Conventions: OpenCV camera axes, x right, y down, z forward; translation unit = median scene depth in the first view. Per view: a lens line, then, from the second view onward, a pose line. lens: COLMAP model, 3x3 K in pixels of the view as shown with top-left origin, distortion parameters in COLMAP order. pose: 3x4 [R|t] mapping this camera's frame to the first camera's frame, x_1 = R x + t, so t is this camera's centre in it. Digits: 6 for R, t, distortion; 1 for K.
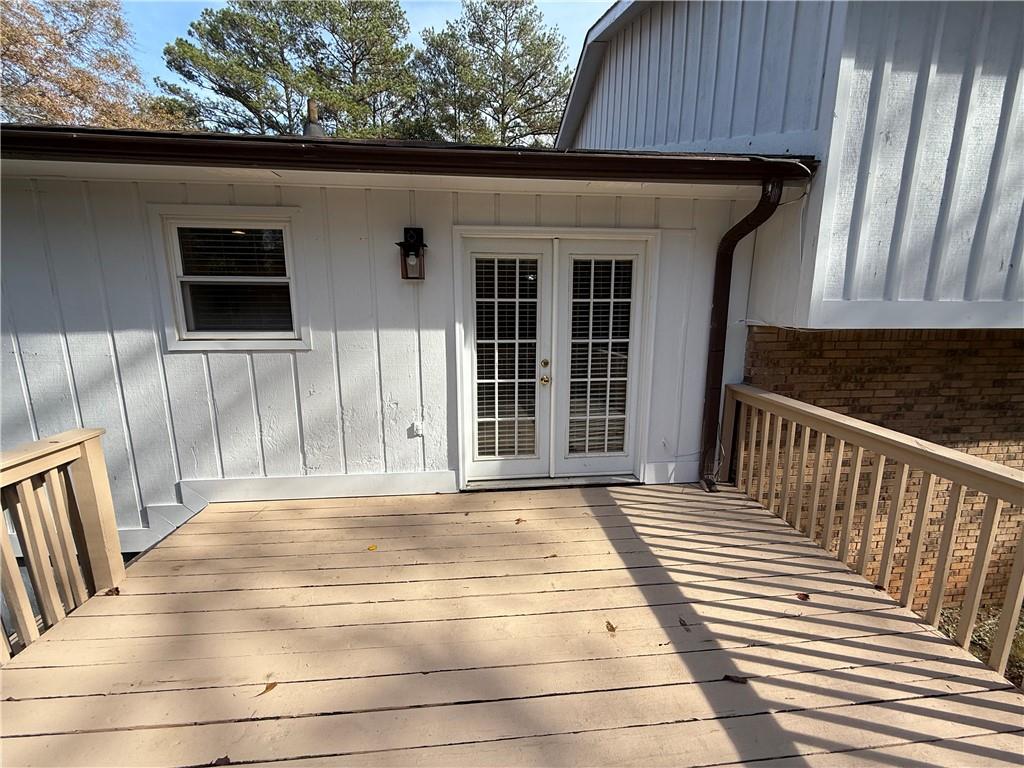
lens RADIAL K [[408.1, 0, 510.8], [0, 408.1, 385.5], [0, 0, 1]] dist [0.002042, -0.000350]
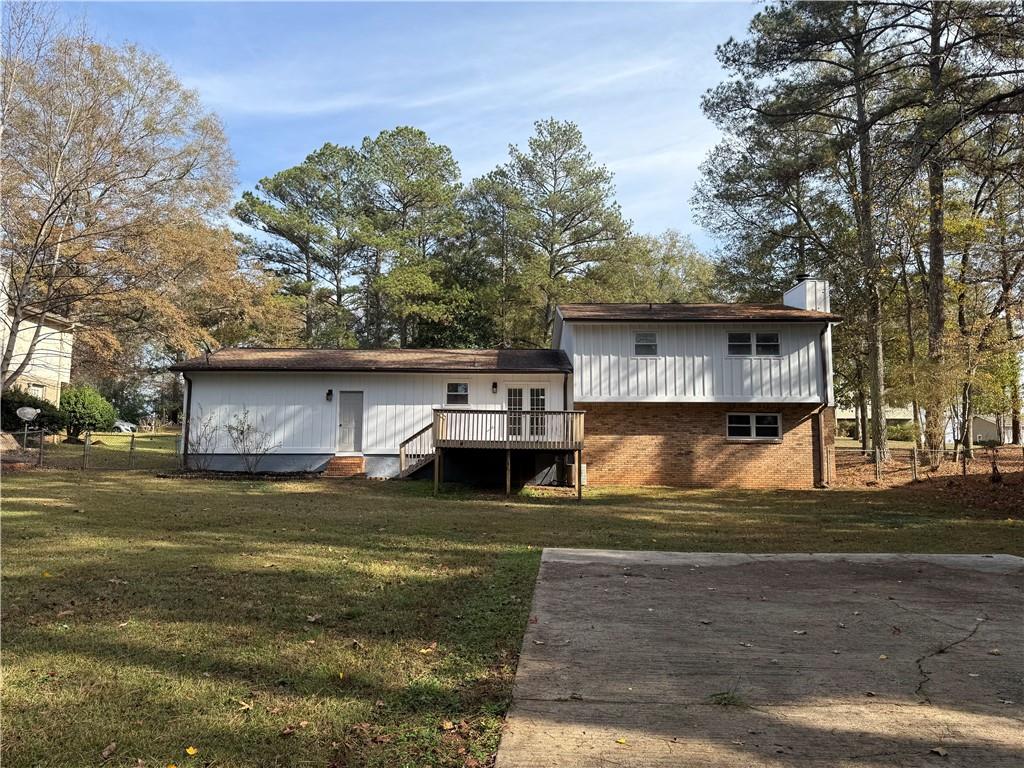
lens RADIAL K [[721.8, 0, 506.2], [0, 721.8, 392.0], [0, 0, 1]] dist [0.139274, -0.257406]
pose [[0.993535, -0.009301, -0.113141, 0.072843], [-0.023784, 0.957464, -0.287570, 0.185406], [0.111003, 0.288402, 0.951053, -0.604060]]
